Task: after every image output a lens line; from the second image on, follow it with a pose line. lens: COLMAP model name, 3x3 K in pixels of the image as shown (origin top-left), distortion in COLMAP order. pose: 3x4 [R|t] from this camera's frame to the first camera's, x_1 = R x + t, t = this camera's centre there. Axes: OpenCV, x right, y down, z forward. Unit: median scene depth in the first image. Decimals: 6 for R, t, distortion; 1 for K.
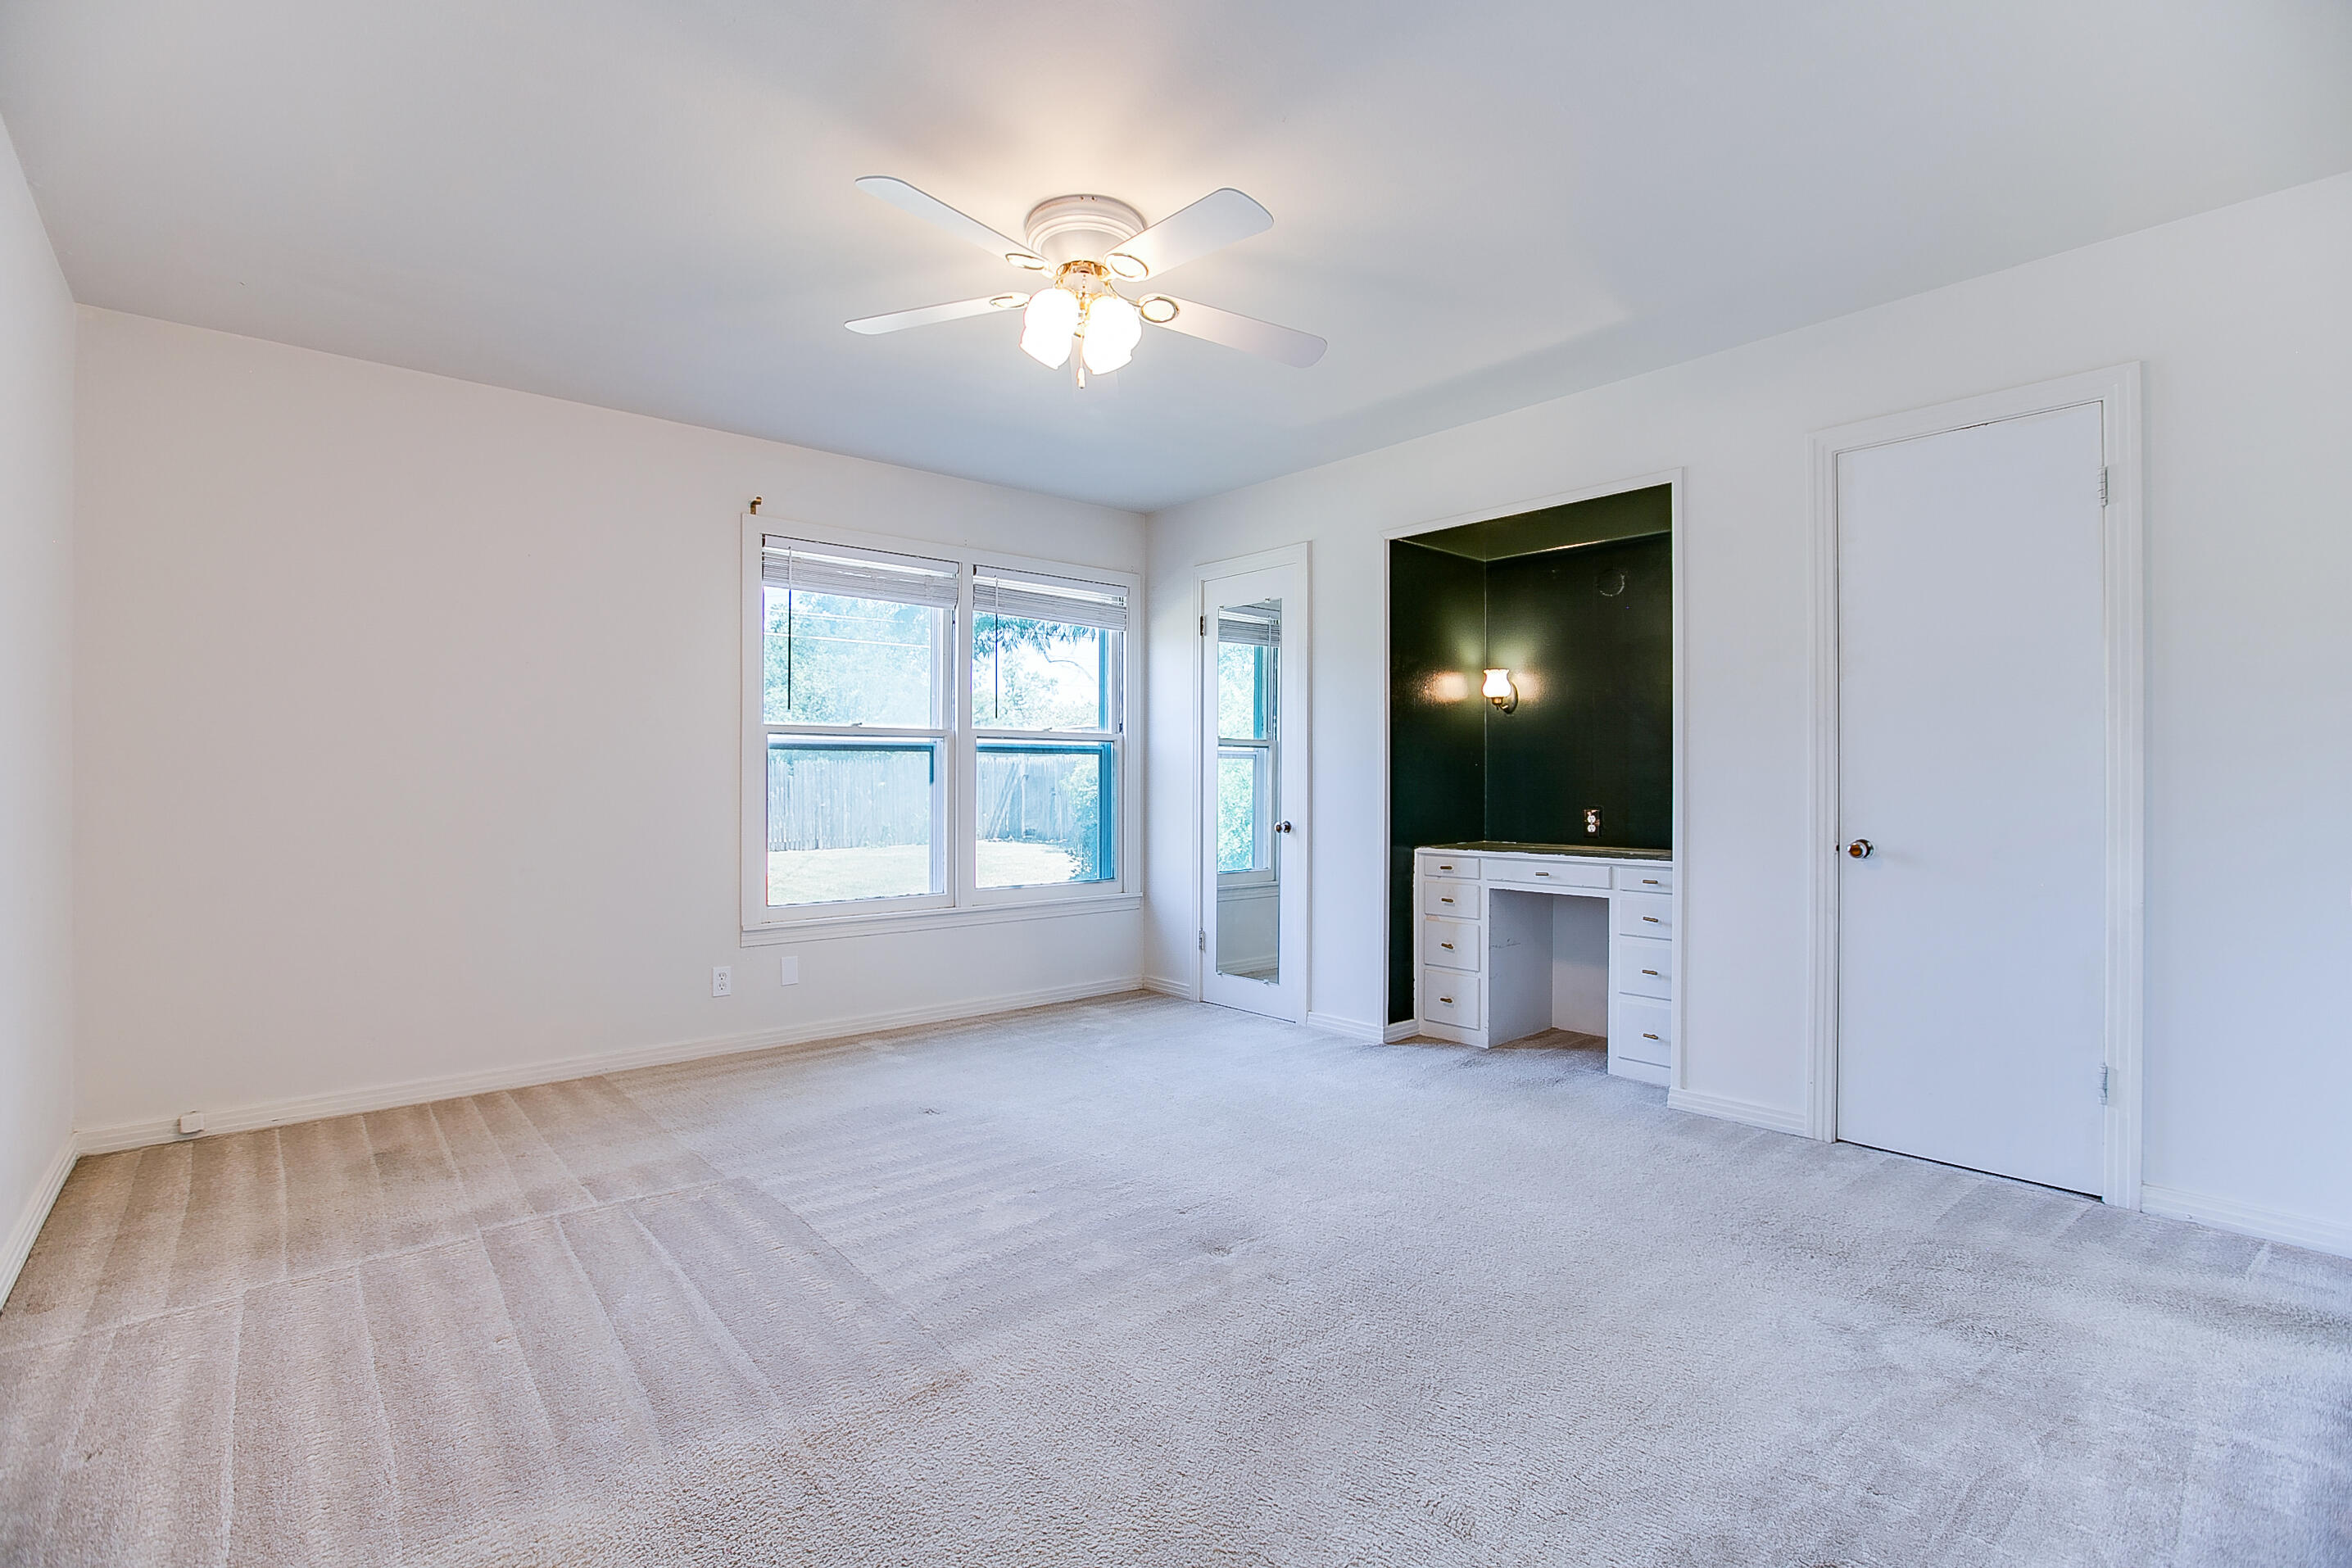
lens RADIAL K [[1083.4, 0, 1176.0], [0, 1083.4, 784.0], [0, 0, 1]] dist [-0.001206, -0.000054]
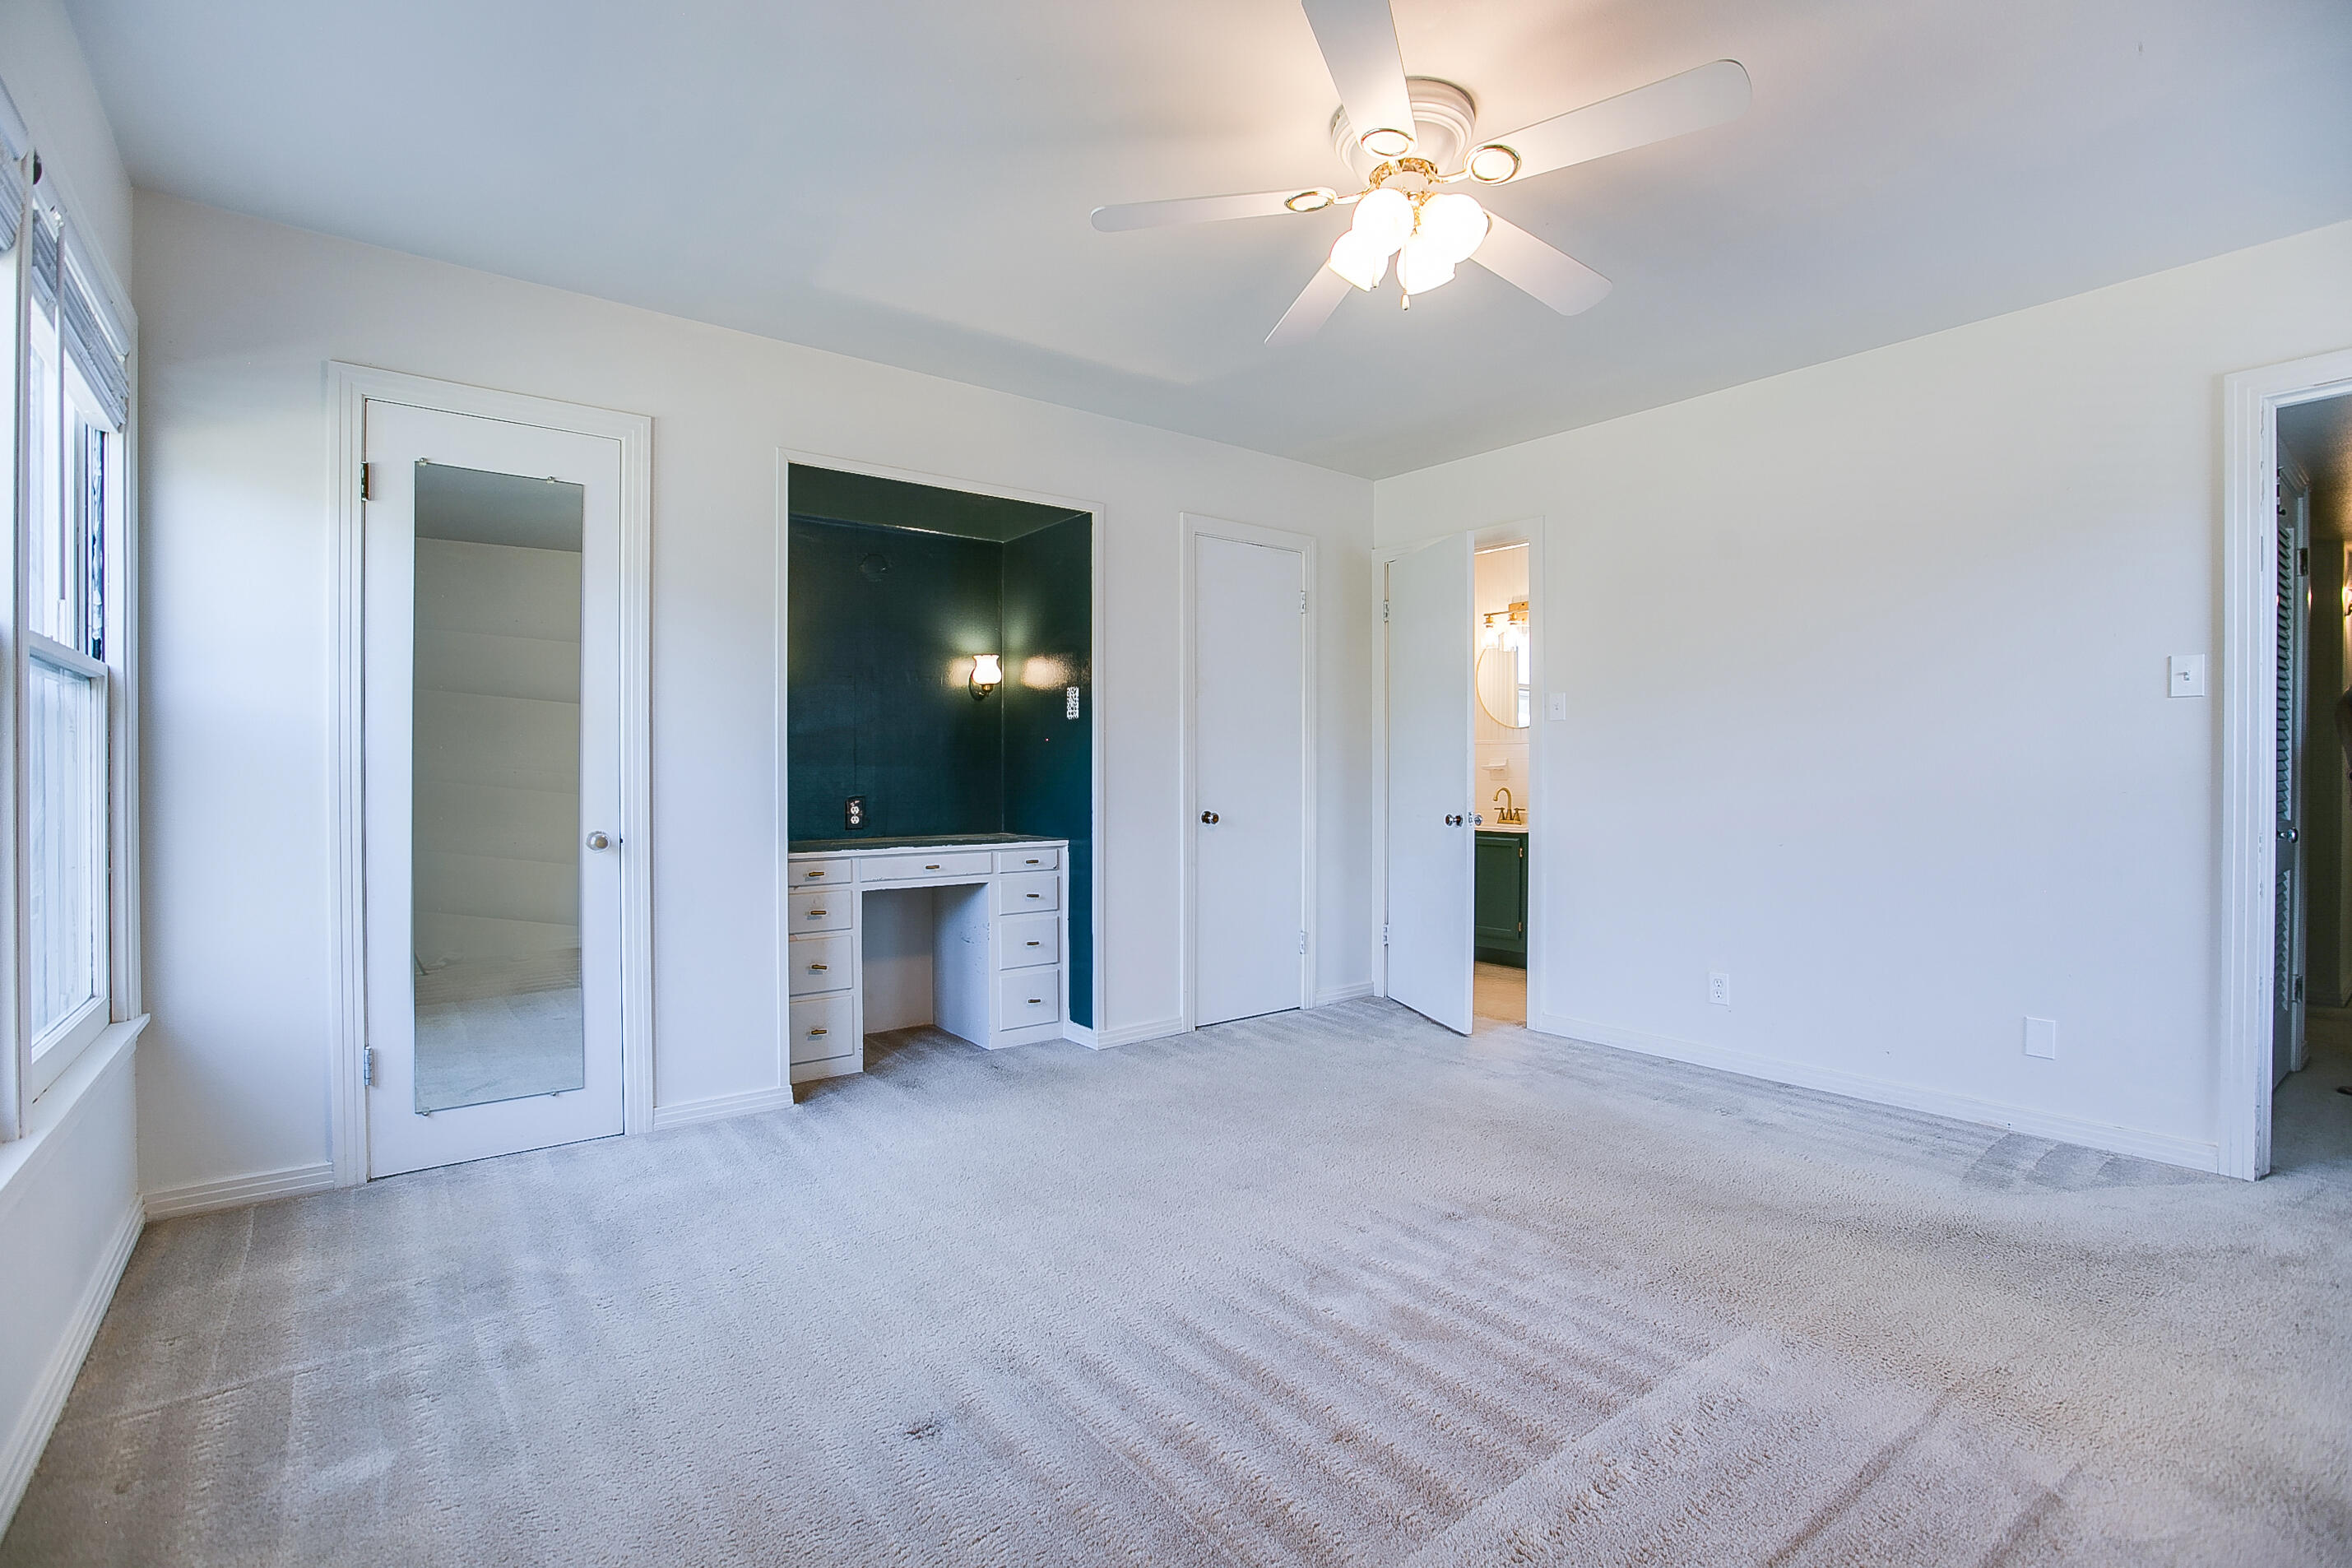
lens RADIAL K [[1128.4, 0, 1176.0], [0, 1128.4, 784.0], [0, 0, 1]] dist [0.001960, 0.000159]
pose [[0.068319, -0.012039, 0.997591, -0.632901], [0.004415, 0.999921, 0.011765, -0.001405], [-0.997654, 0.003601, 0.068367, 0.702853]]
